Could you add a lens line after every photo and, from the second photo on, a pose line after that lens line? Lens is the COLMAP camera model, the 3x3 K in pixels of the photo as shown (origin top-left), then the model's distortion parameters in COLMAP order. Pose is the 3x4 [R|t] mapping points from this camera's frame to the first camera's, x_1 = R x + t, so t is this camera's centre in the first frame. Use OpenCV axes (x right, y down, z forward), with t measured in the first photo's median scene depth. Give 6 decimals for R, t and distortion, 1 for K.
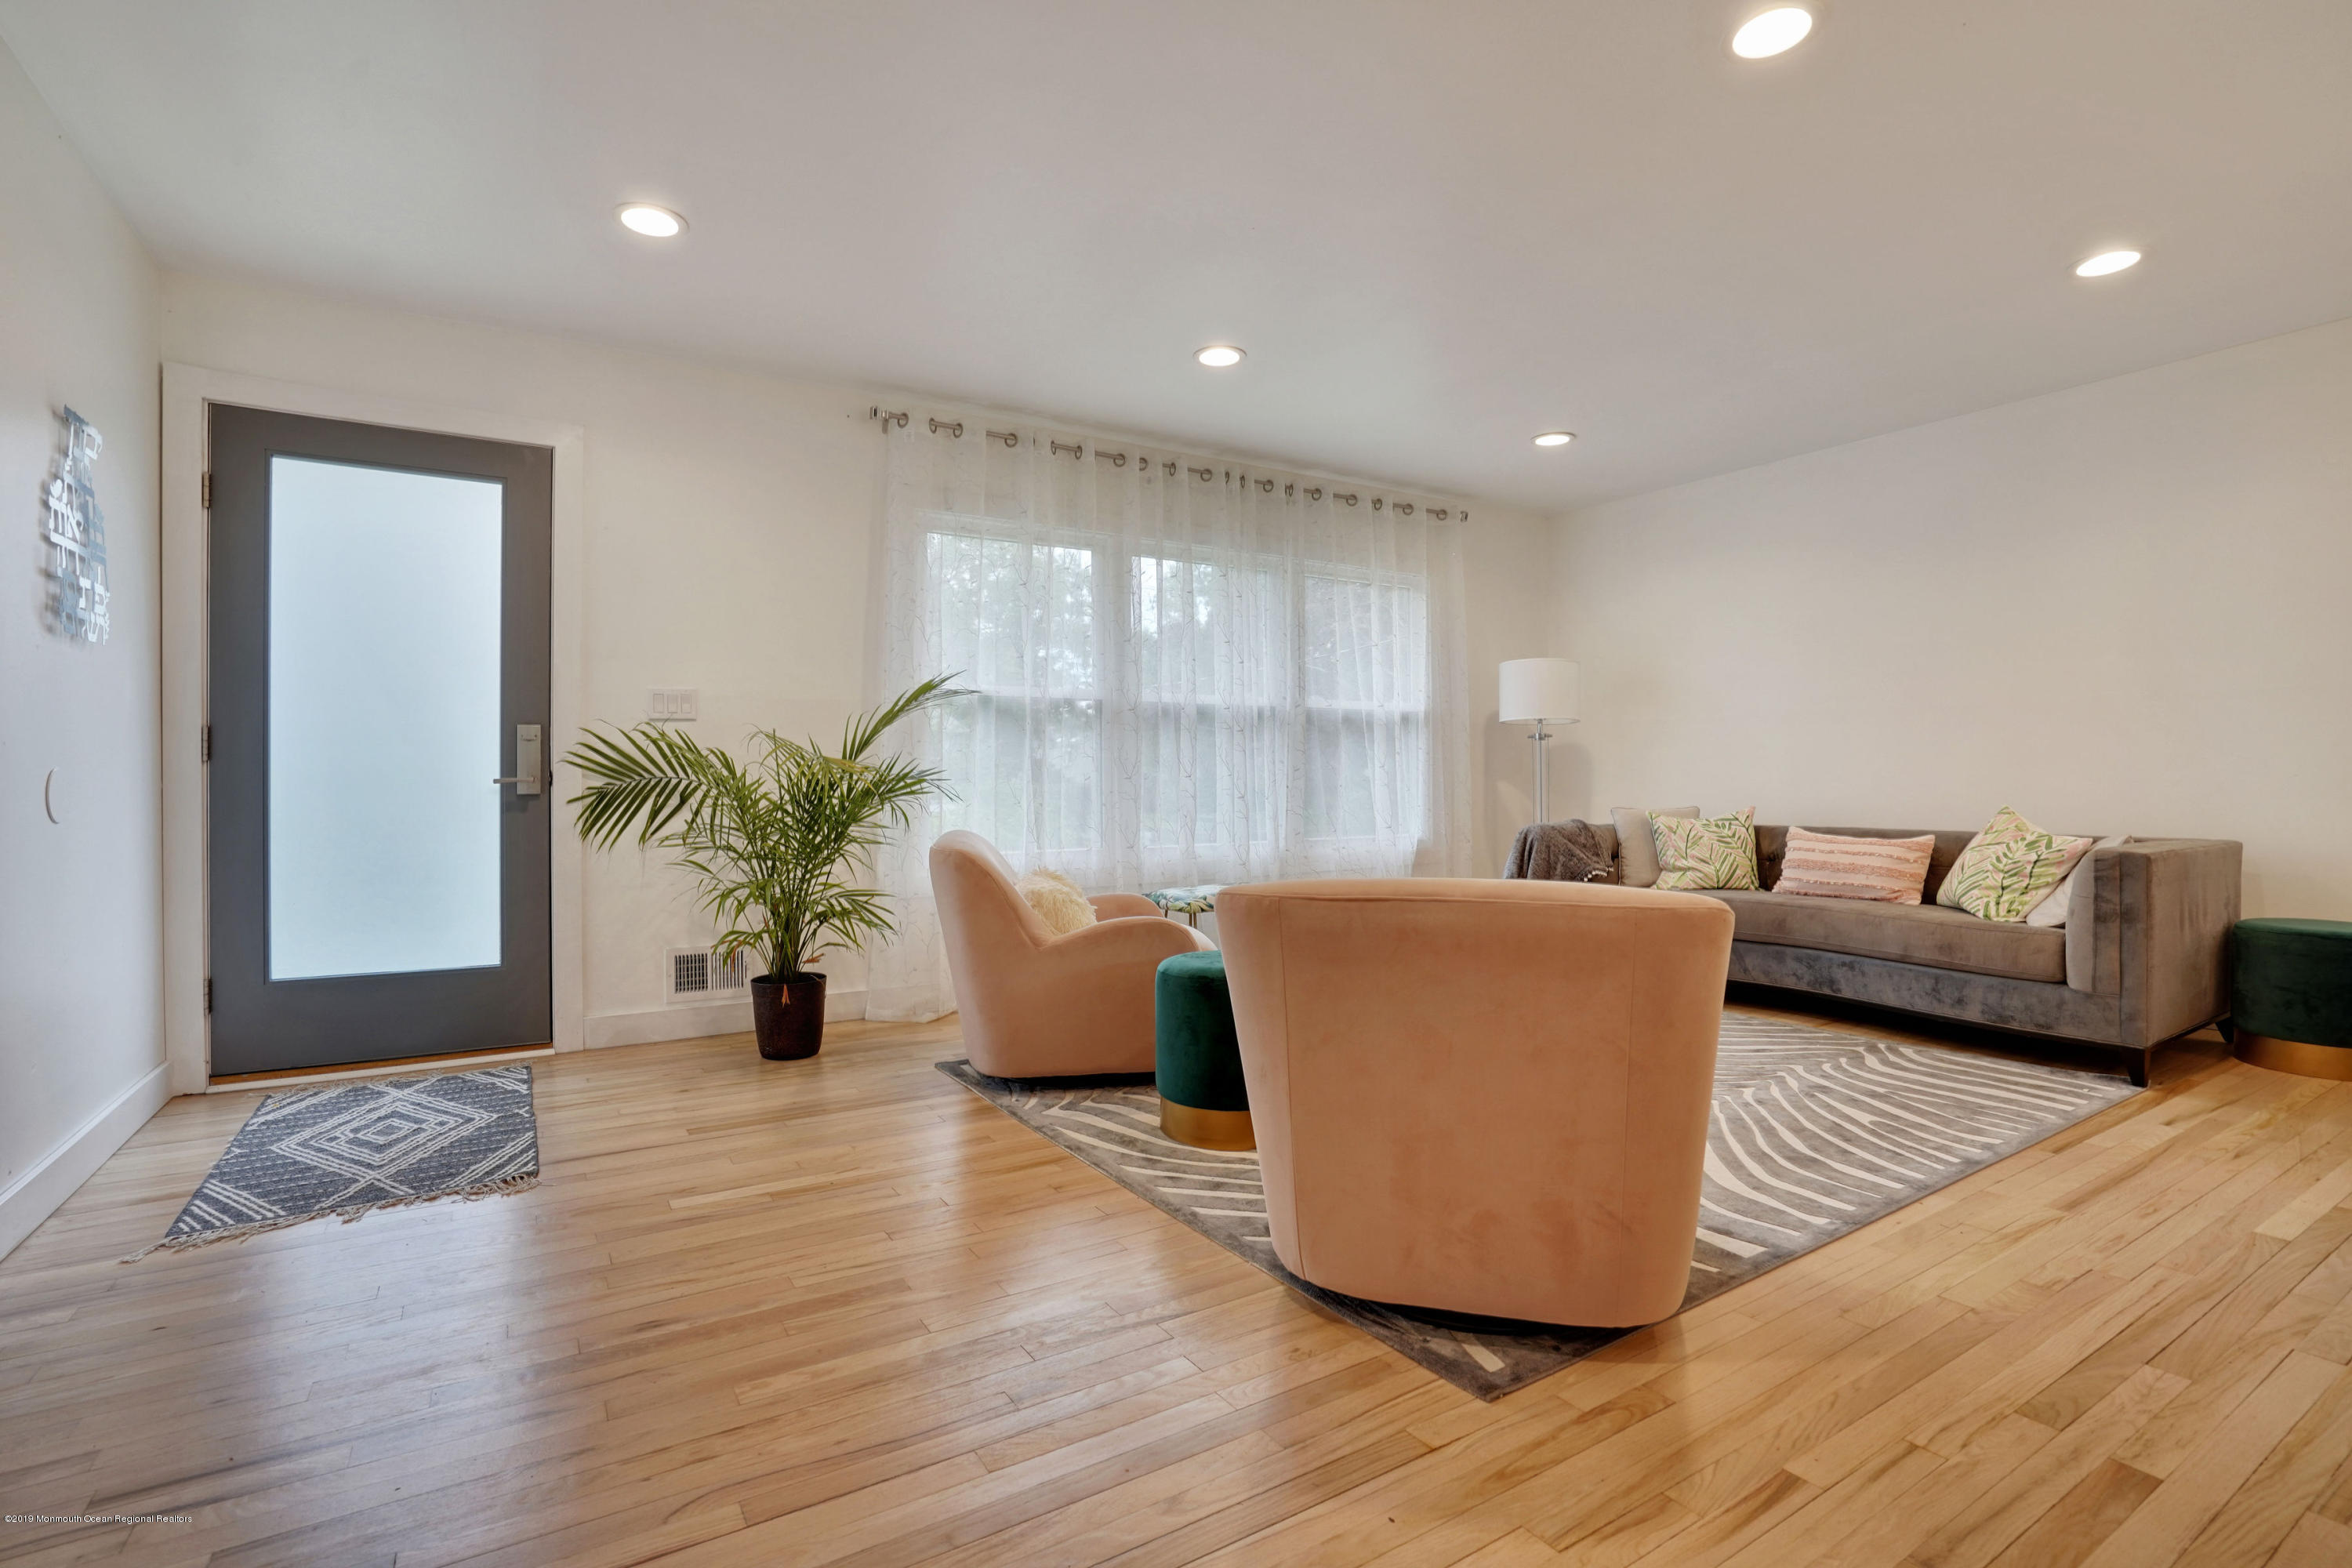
lens RADIAL K [[1081.2, 0, 1172.0], [0, 1081.2, 784.8], [0, 0, 1]] dist [-0.032113, 0.008824]
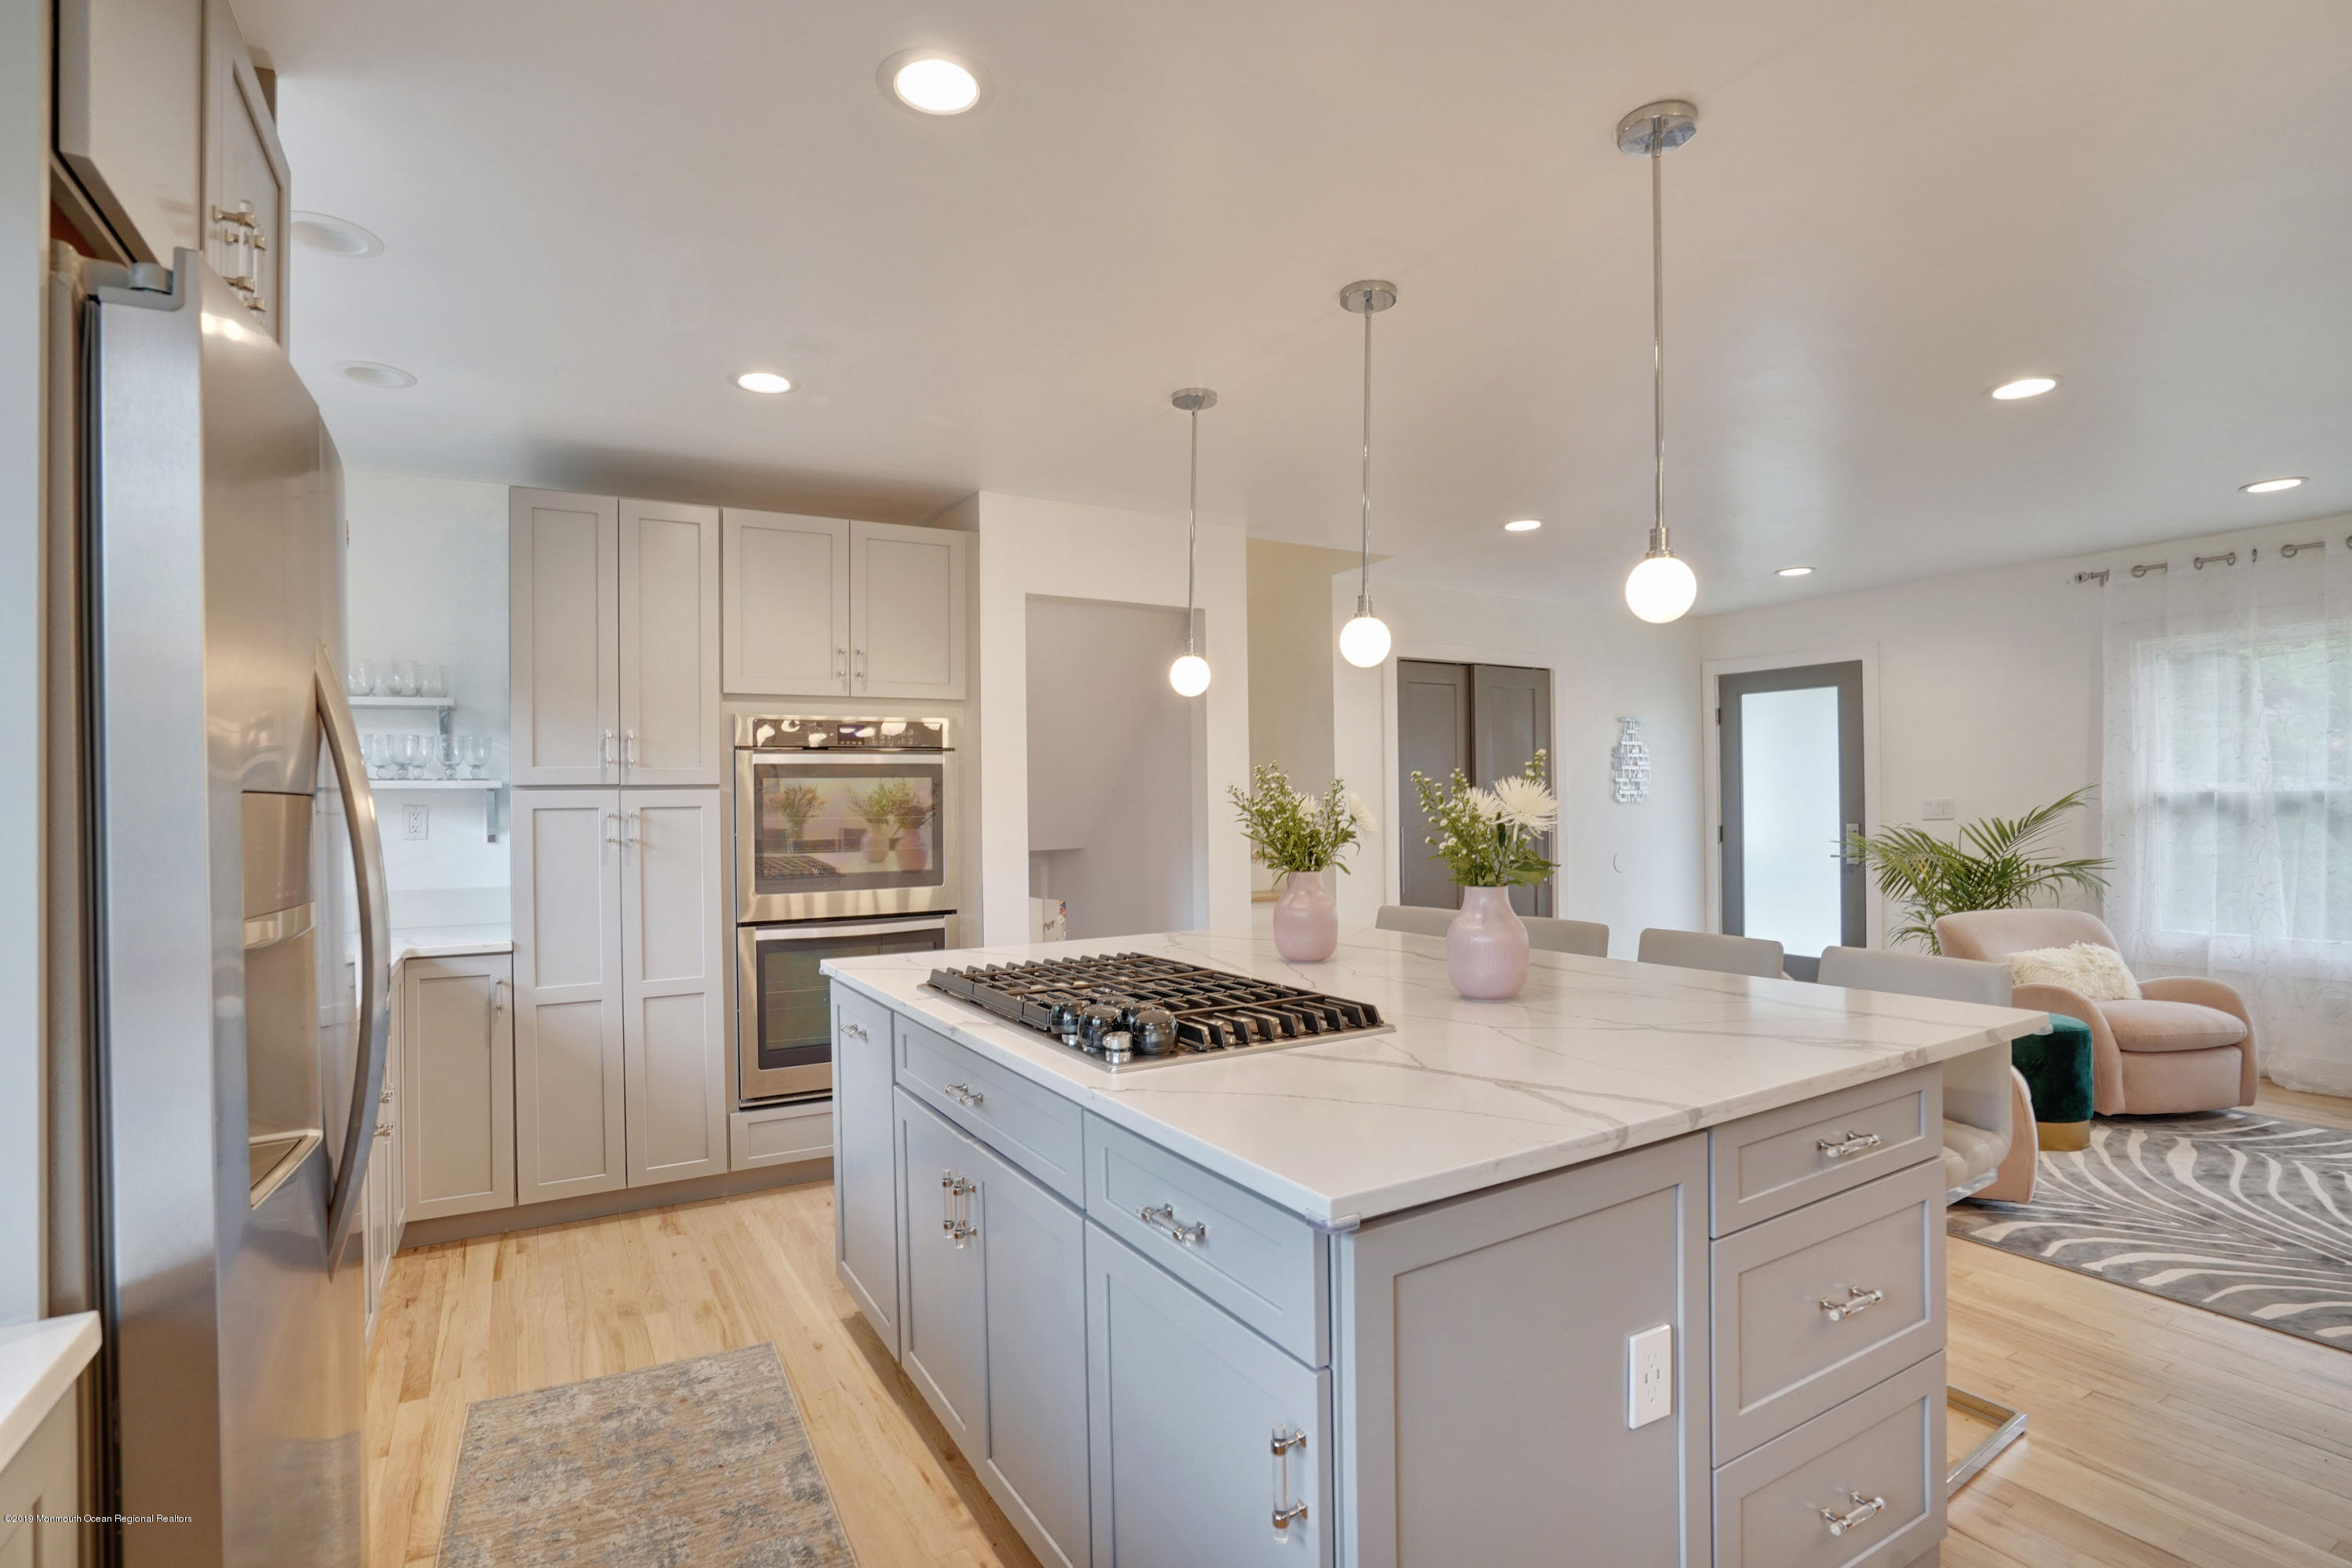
lens RADIAL K [[1081.2, 0, 1163.9], [0, 1081.2, 800.9], [0, 0, 1]] dist [-0.032113, 0.008824]
pose [[-0.032855, -0.001325, -0.999459, 1.152548], [0.002533, 0.999996, -0.001409, -0.093419], [0.999457, -0.002578, -0.032851, -0.046970]]
